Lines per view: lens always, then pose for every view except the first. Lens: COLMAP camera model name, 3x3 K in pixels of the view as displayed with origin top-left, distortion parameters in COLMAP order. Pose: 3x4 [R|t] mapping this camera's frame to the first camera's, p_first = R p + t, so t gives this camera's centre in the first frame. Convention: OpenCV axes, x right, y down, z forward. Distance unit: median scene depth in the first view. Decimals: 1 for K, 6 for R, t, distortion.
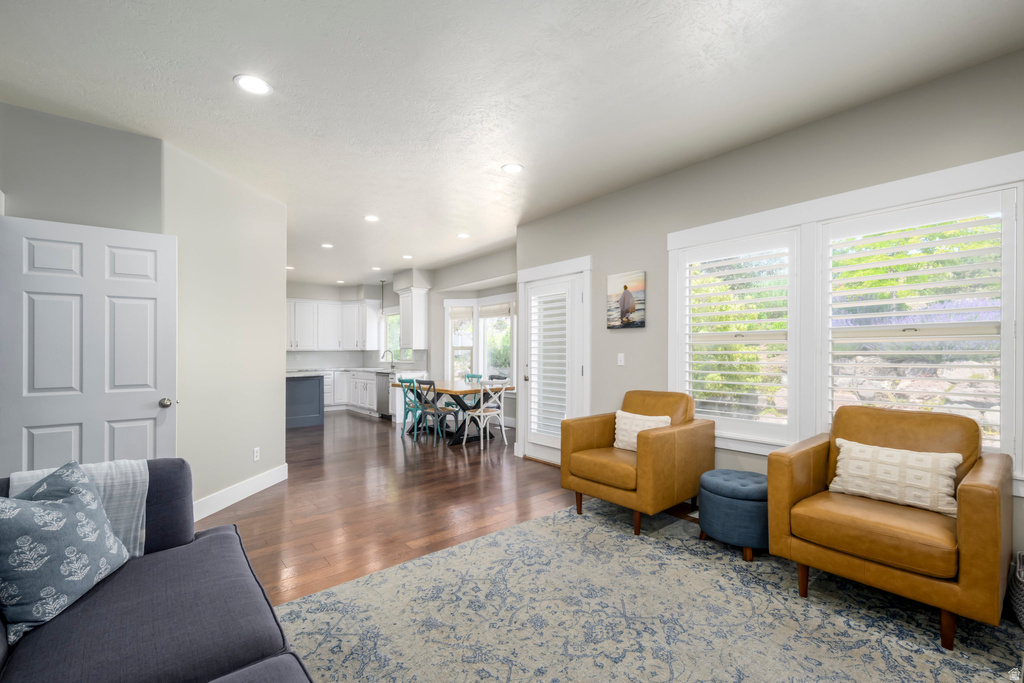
lens RADIAL K [[448.4, 0, 521.0], [0, 448.4, 349.6], [0, 0, 1]] dist [0.012784, -0.002625]
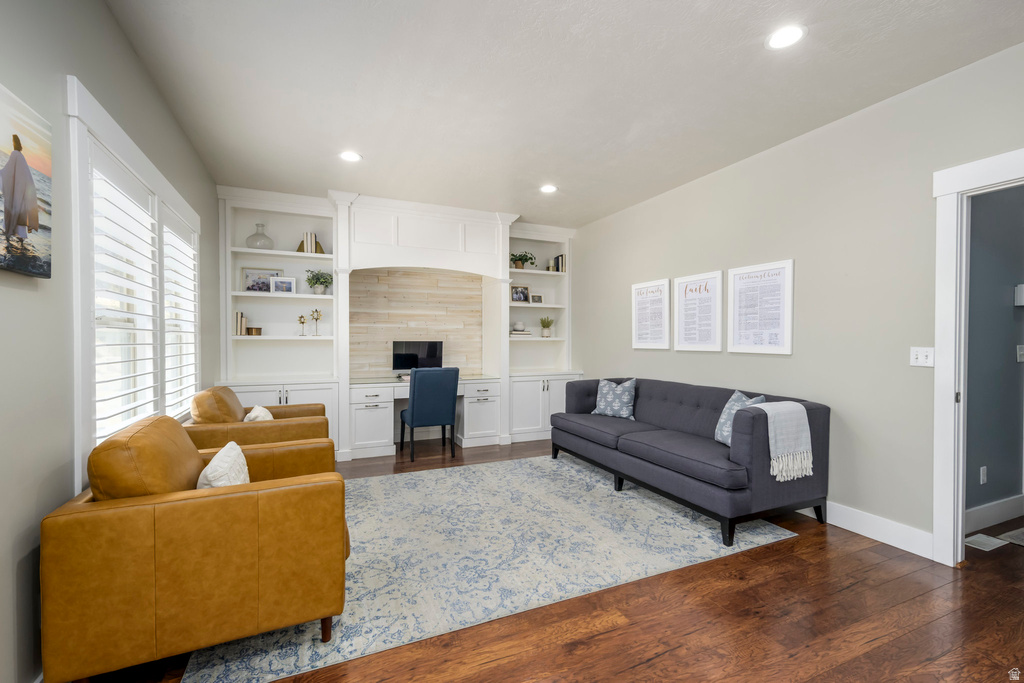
lens RADIAL K [[448.4, 0, 518.6], [0, 448.4, 339.3], [0, 0, 1]] dist [0.012784, -0.002625]
pose [[-0.965361, 0.008659, 0.260775, -0.284266], [0.006905, 0.999947, -0.007640, 0.009359], [-0.260827, -0.005575, -0.965369, 1.743692]]
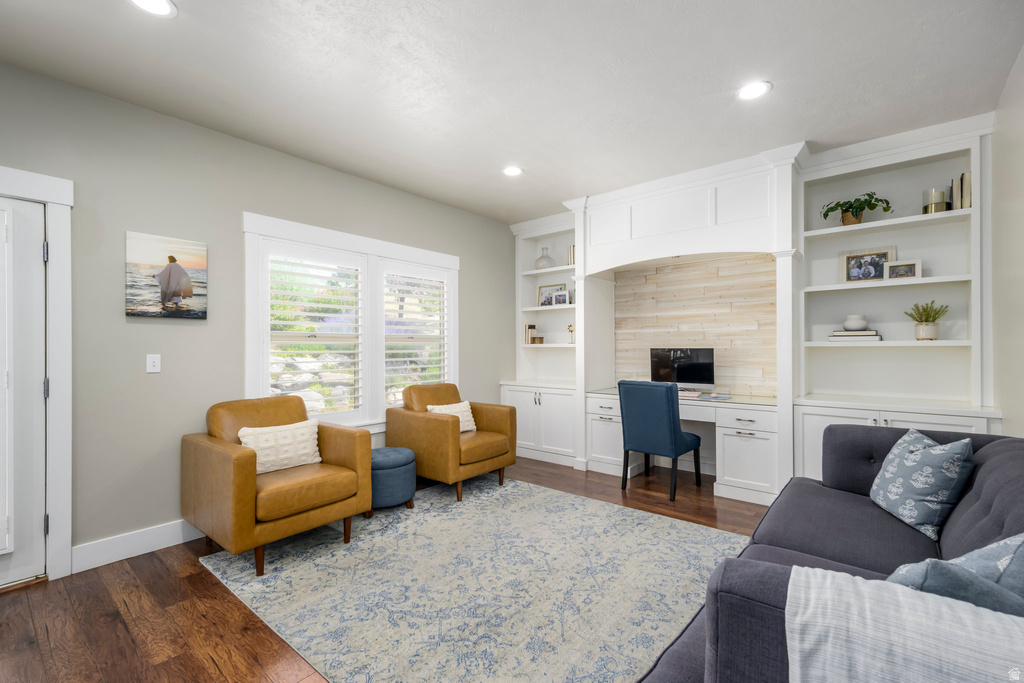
lens RADIAL K [[448.4, 0, 514.7], [0, 448.4, 345.1], [0, 0, 1]] dist [0.012784, -0.002625]
pose [[-0.183735, 0.015541, 0.982853, -0.787811], [0.003712, 0.999879, -0.015116, 0.010008], [-0.982969, 0.000871, -0.183771, 0.867324]]
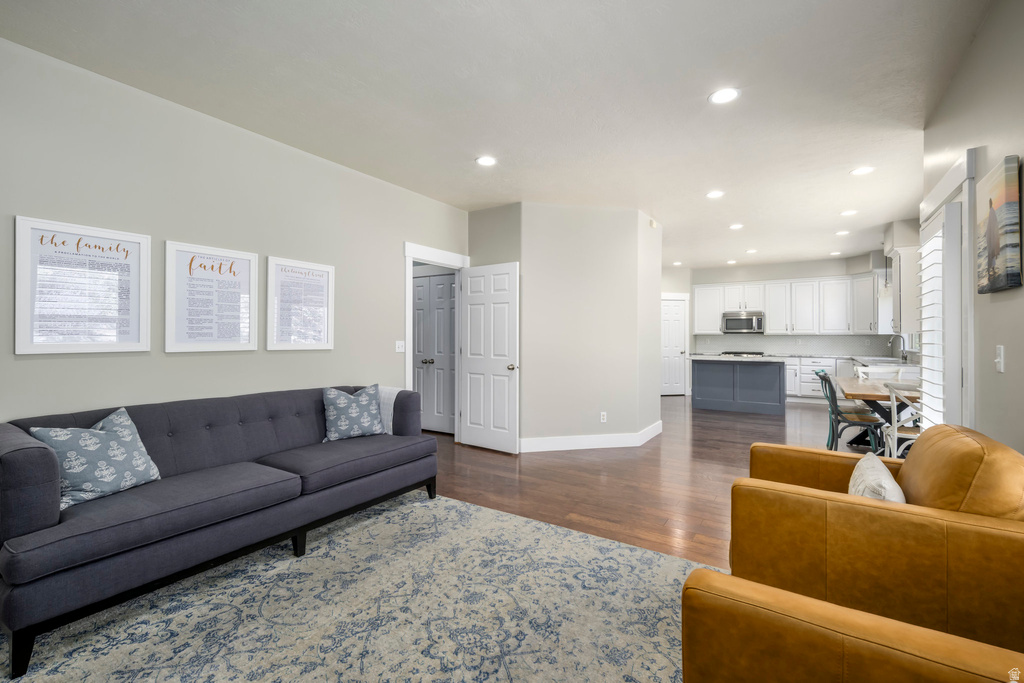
lens RADIAL K [[448.4, 0, 512.6], [0, 448.4, 328.1], [0, 0, 1]] dist [0.012784, -0.002625]
pose [[0.289052, -0.008148, -0.957279, 0.763781], [-0.001550, 0.999958, -0.008979, -0.006864], [0.957312, 0.004079, 0.289027, 0.562215]]
